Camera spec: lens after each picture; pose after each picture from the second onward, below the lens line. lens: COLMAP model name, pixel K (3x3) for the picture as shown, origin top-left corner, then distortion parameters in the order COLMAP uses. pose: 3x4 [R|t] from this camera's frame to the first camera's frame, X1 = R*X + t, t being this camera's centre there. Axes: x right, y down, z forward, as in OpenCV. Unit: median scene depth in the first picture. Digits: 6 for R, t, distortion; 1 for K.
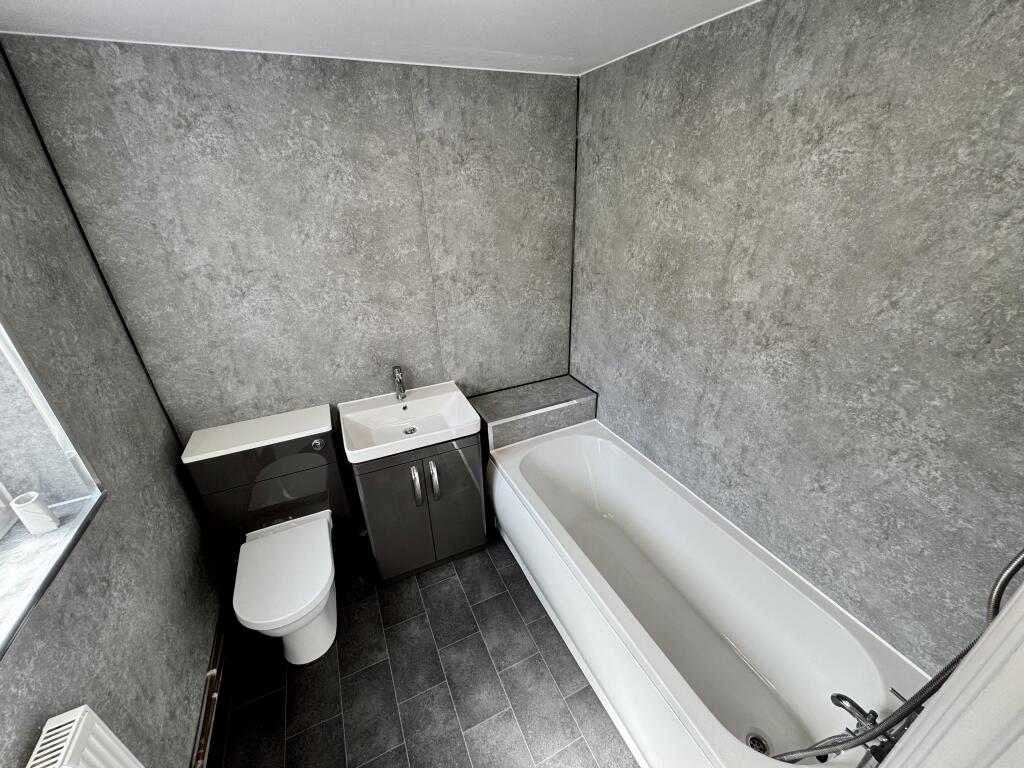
lens RADIAL K [[409.3, 0, 512.0], [0, 409.3, 385.3], [0, 0, 1]] dist [-0.000954, 0.000039]
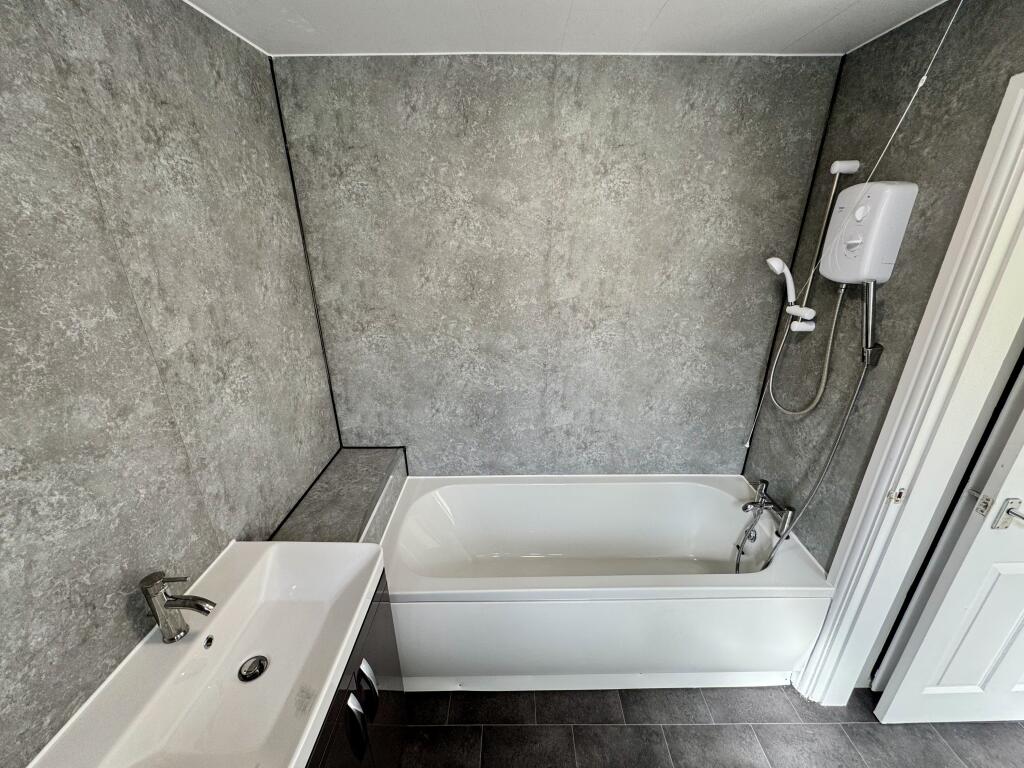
lens RADIAL K [[409.3, 0, 514.8], [0, 409.3, 384.4], [0, 0, 1]] dist [-0.000954, 0.000039]
pose [[0.421182, -0.311322, 0.851871, -0.523538], [0.394761, 0.908534, 0.136853, -0.171215], [-0.816560, 0.278646, 0.505556, 0.497786]]
